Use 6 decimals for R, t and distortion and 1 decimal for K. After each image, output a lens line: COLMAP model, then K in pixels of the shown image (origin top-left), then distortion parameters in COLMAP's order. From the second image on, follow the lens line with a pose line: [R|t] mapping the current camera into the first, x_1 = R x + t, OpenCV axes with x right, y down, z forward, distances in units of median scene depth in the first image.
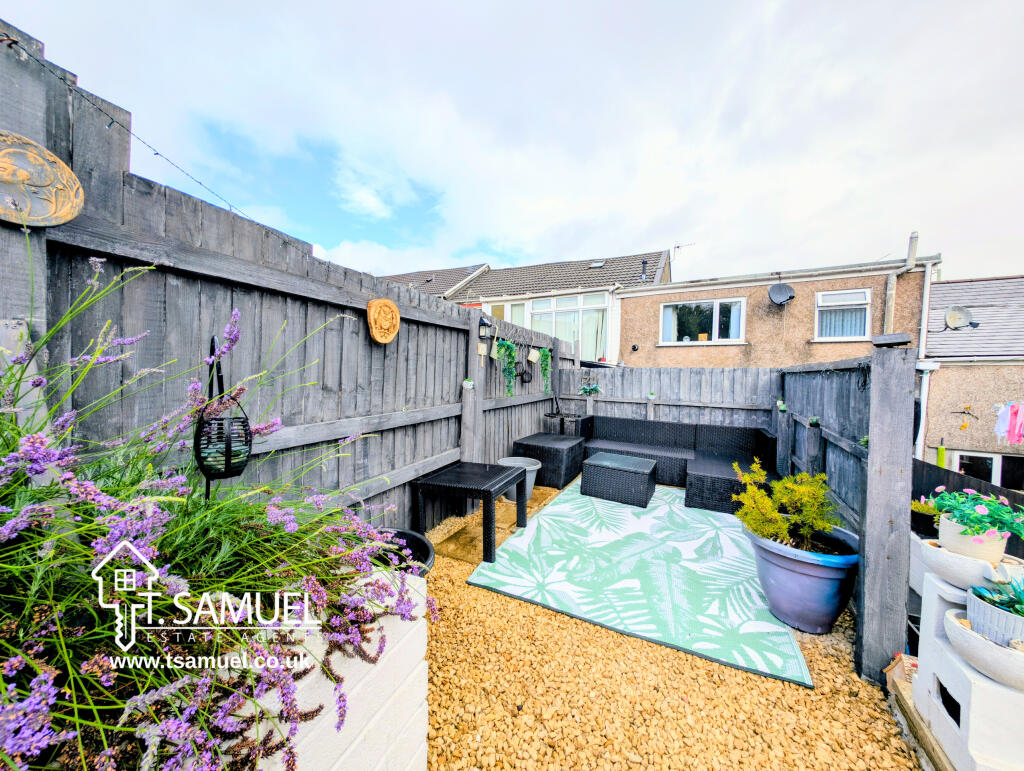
lens RADIAL K [[354.4, 0, 510.7], [0, 354.4, 386.6], [0, 0, 1]] dist [-0.001375, -0.000112]
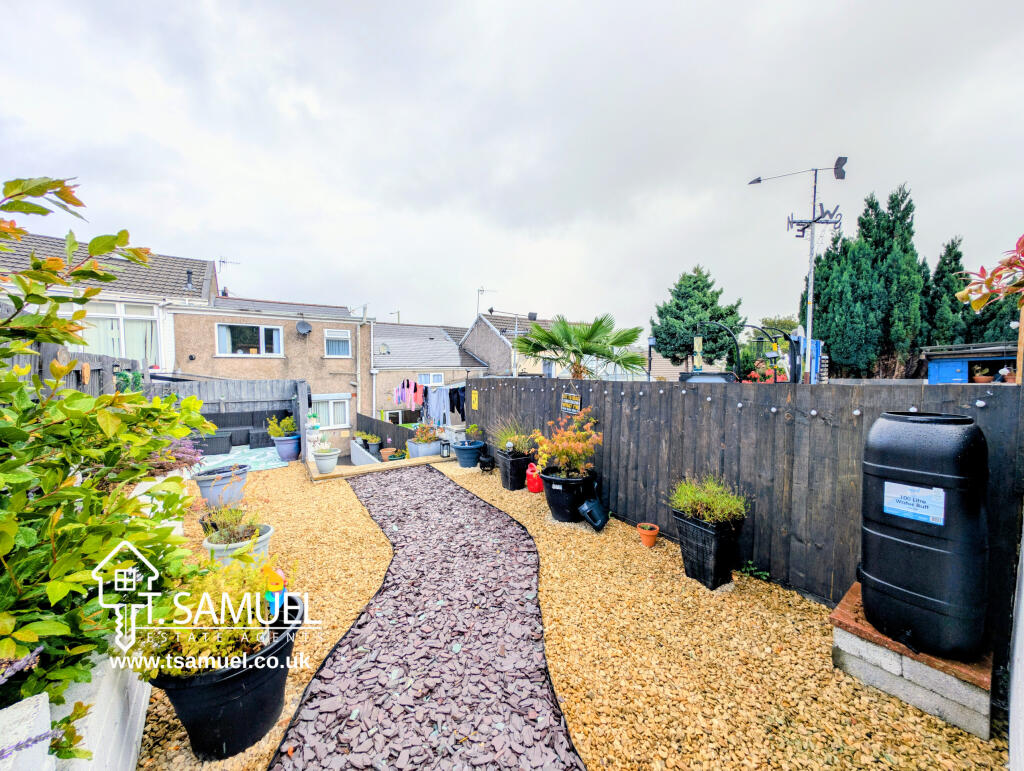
lens RADIAL K [[354.4, 0, 510.7], [0, 354.4, 386.6], [0, 0, 1]] dist [-0.001375, -0.000112]
pose [[0.435064, -0.053615, 0.898802, -0.283747], [0.034984, 0.998478, 0.042626, -0.028002], [-0.899720, 0.012899, 0.436278, -0.530301]]
